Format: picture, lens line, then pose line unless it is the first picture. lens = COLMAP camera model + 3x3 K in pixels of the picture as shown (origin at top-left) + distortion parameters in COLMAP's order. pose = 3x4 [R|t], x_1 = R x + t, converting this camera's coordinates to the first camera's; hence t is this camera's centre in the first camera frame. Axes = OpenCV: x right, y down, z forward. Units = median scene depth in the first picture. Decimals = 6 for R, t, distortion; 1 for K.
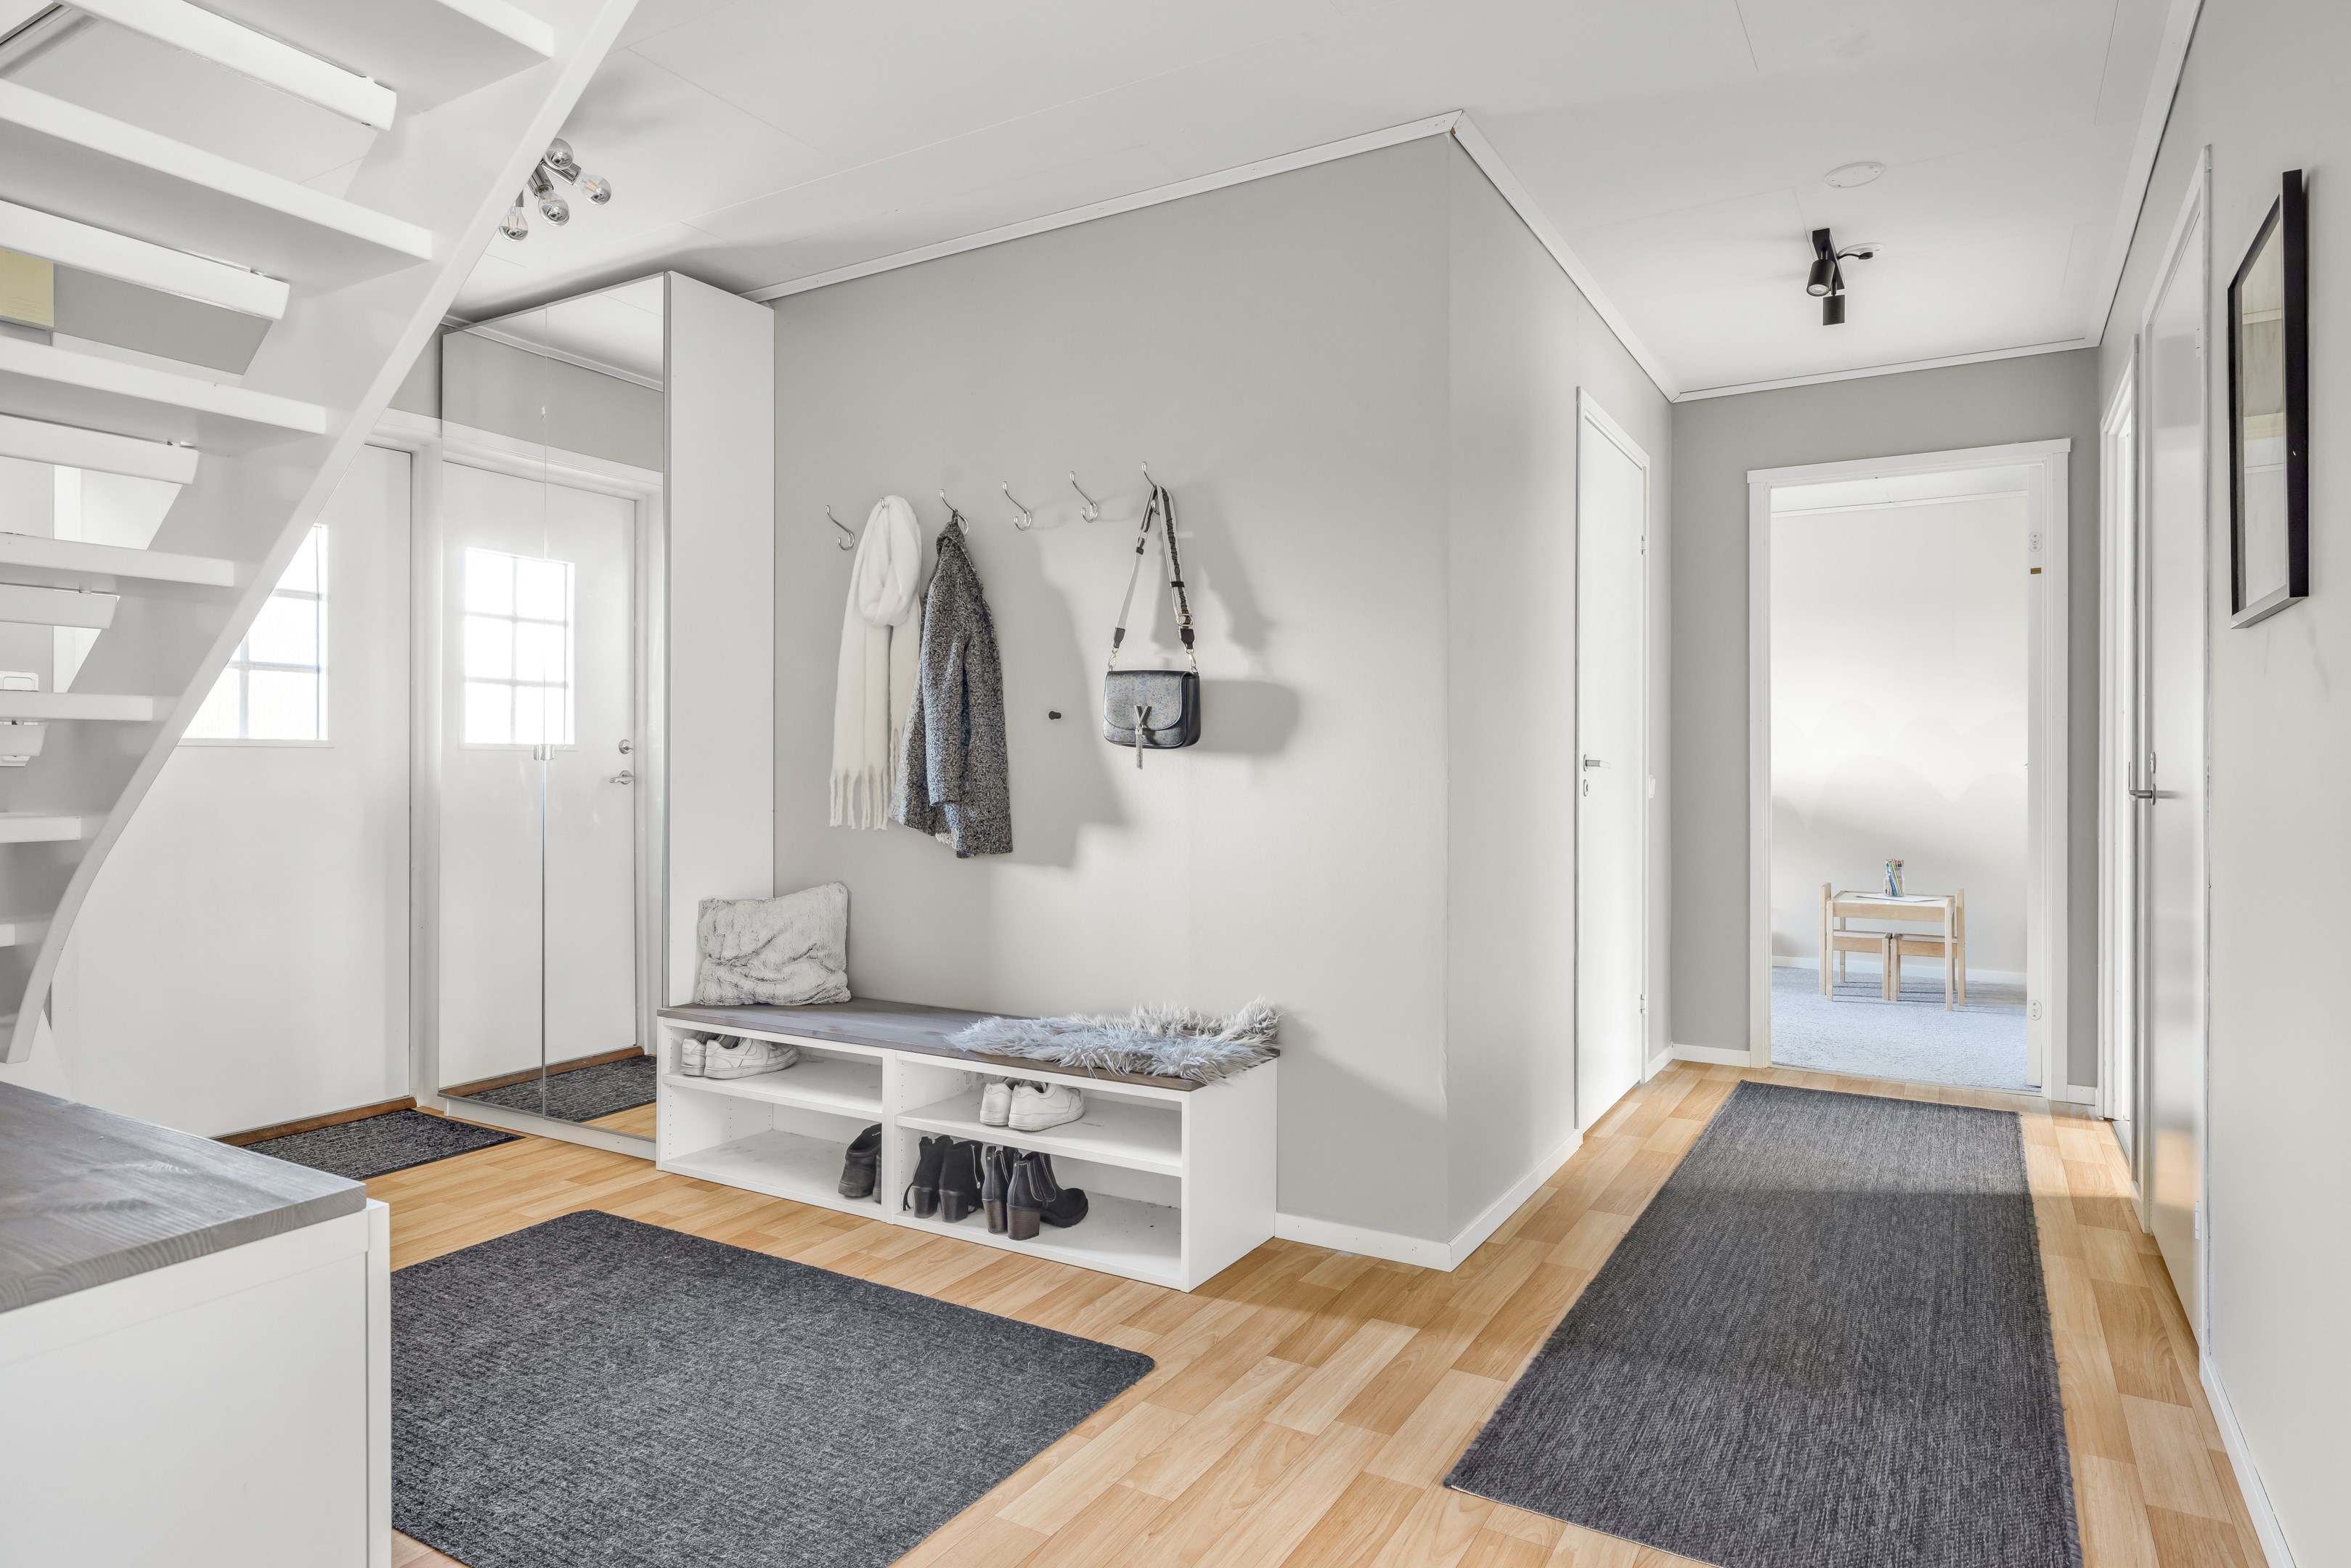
lens RADIAL K [[1338.6, 0, 1172.4], [0, 1338.6, 772.7], [0, 0, 1]] dist [0.003008, 0.000451]
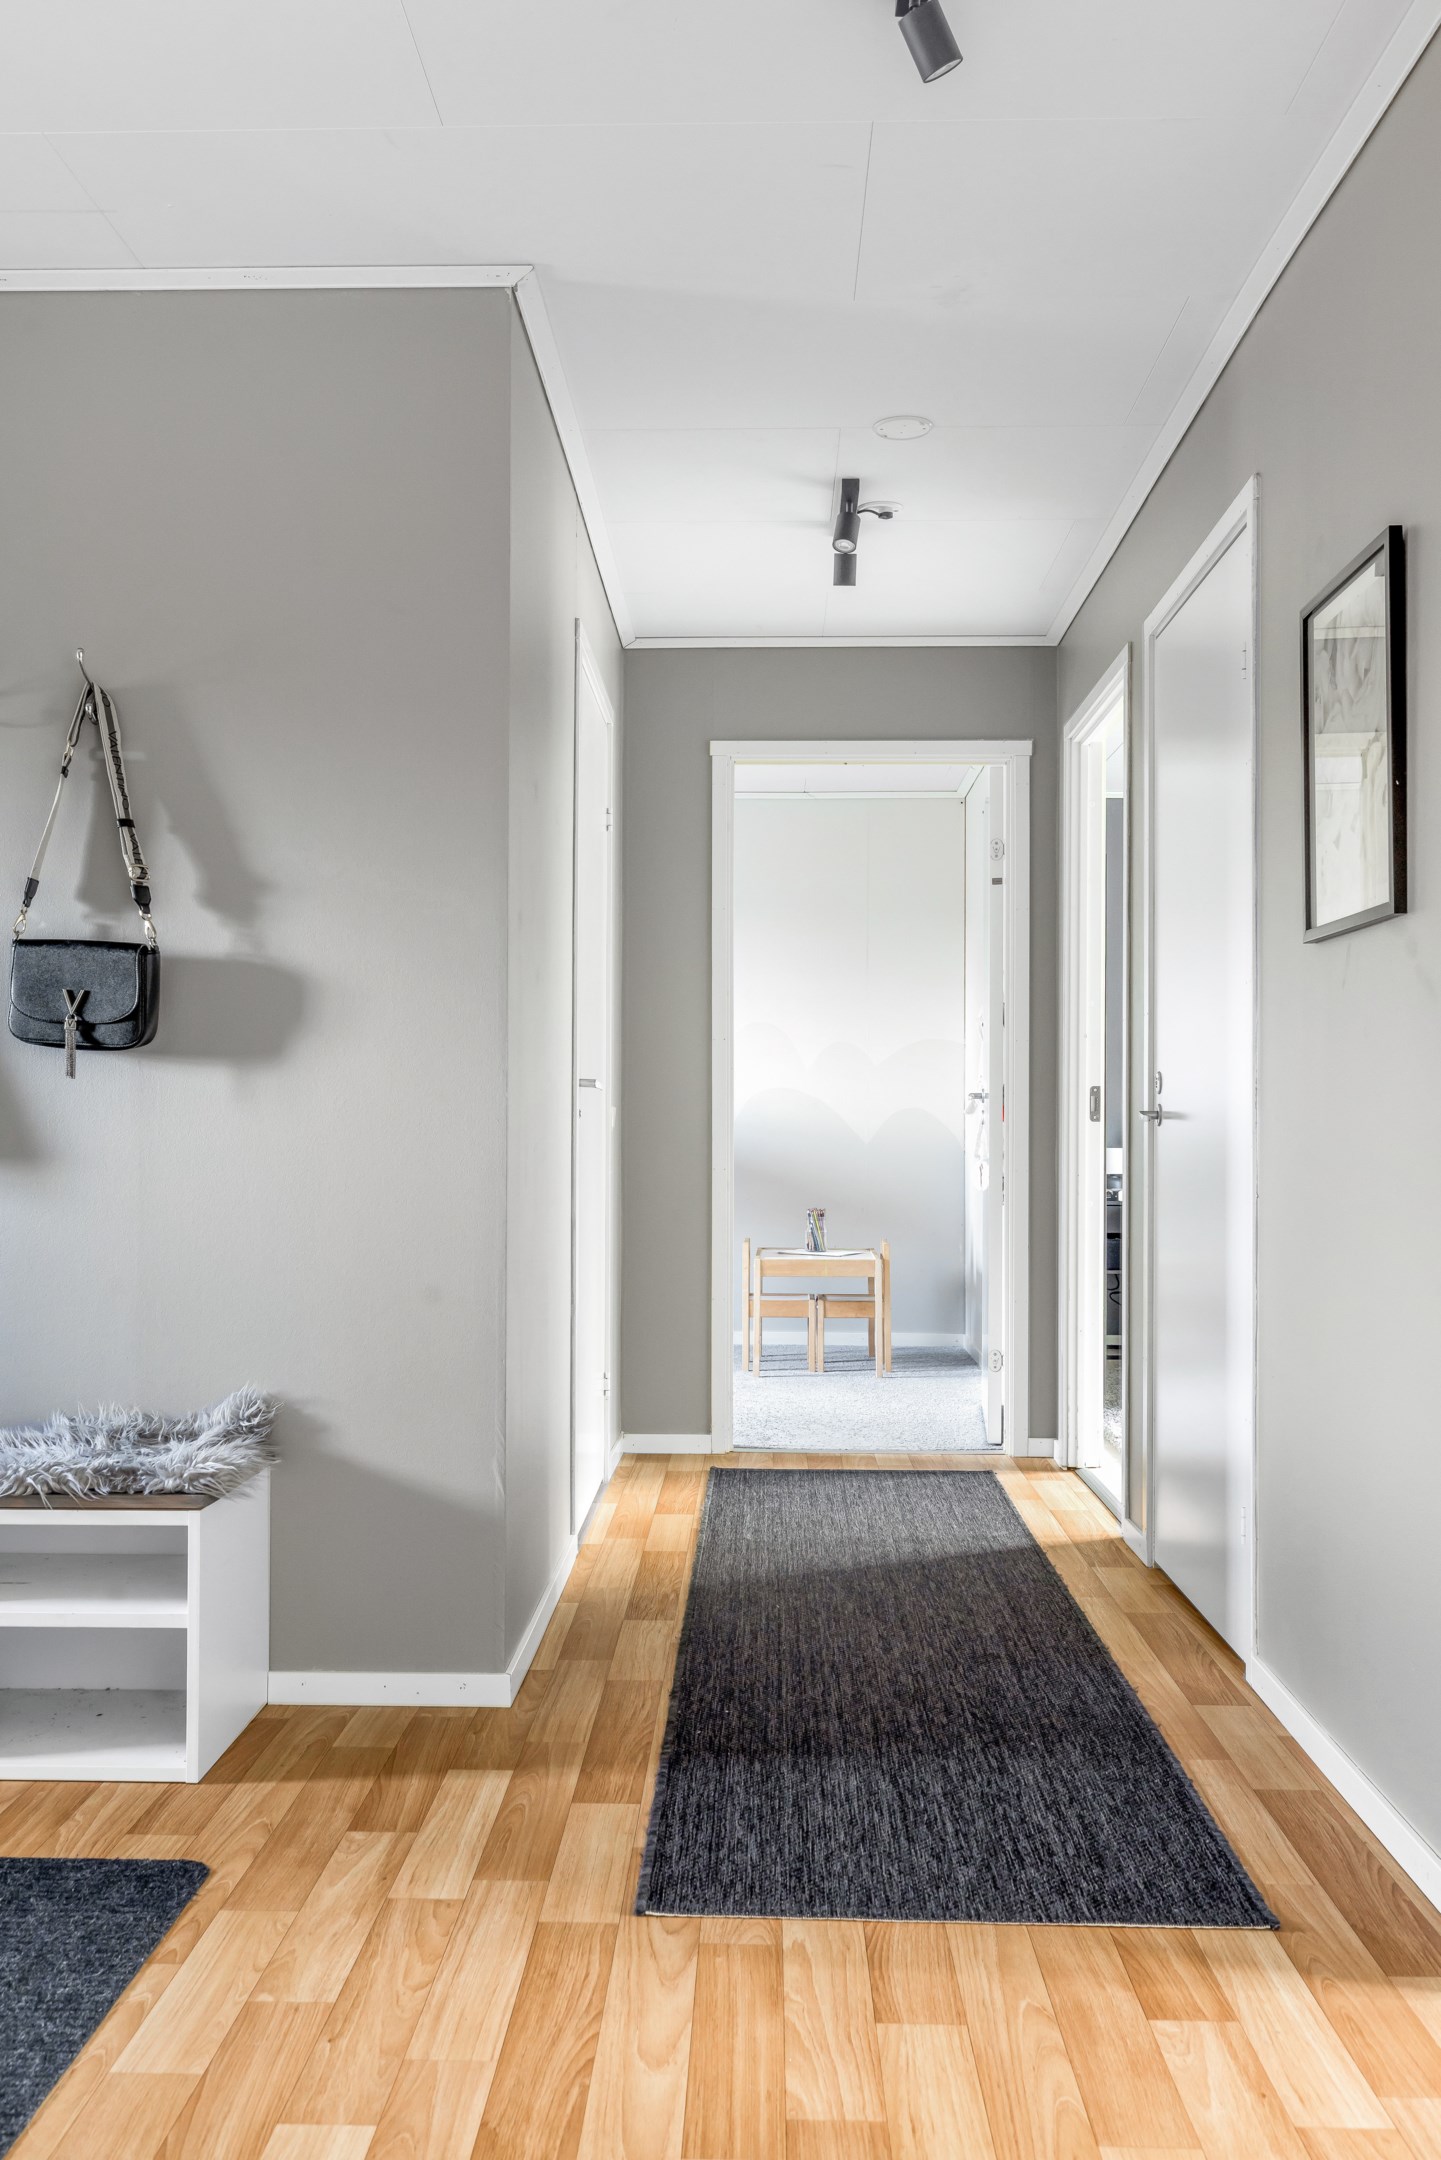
lens RADIAL K [[1865.6, 0, 718.4], [0, 1865.6, 1110.3], [0, 0, 1]] dist [0.007293, -0.003414]
pose [[0.875410, 0.002535, 0.483375, -0.207933], [0.000756, 0.999978, -0.006613, 0.021685], [-0.483381, 0.006155, 0.875388, -0.037160]]
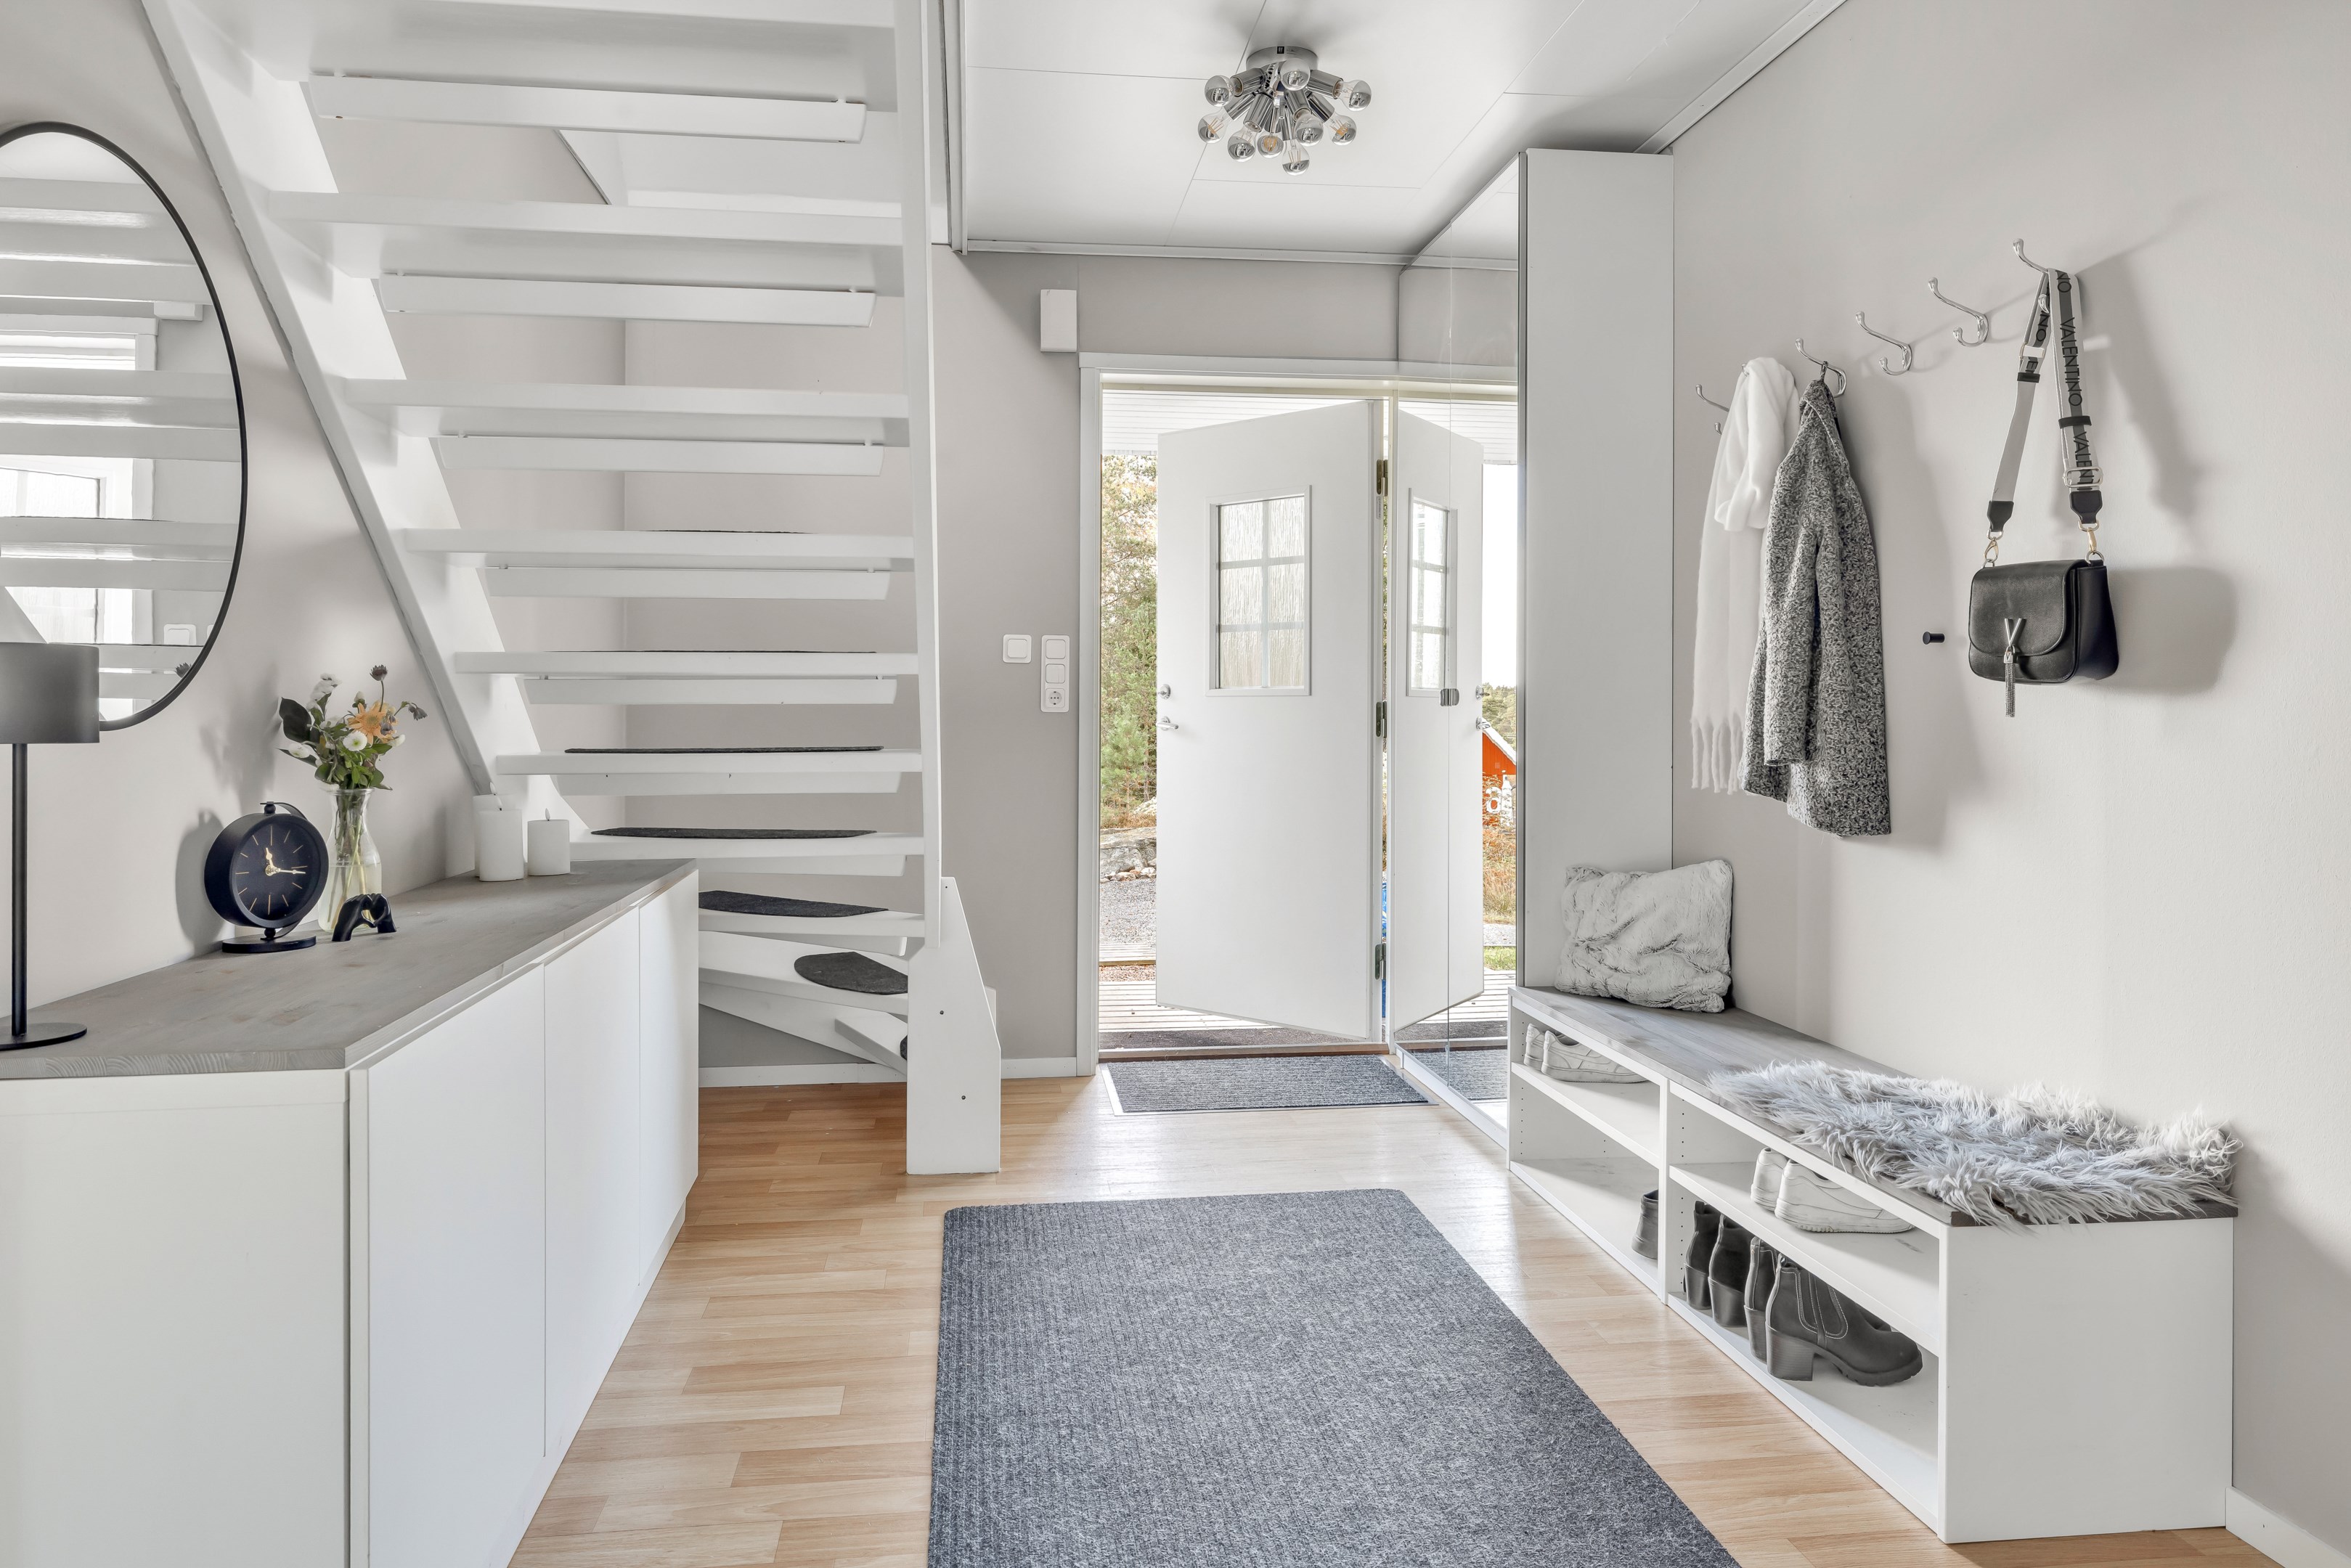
lens RADIAL K [[1516.0, 0, 1173.0], [0, 1516.0, 711.0], [0, 0, 1]] dist [0.000308, -0.001407]
pose [[0.617800, 0.000183, -0.786335, 0.307710], [-0.007988, 0.999950, -0.006043, 0.002555], [0.786295, 0.010015, 0.617771, 0.237141]]
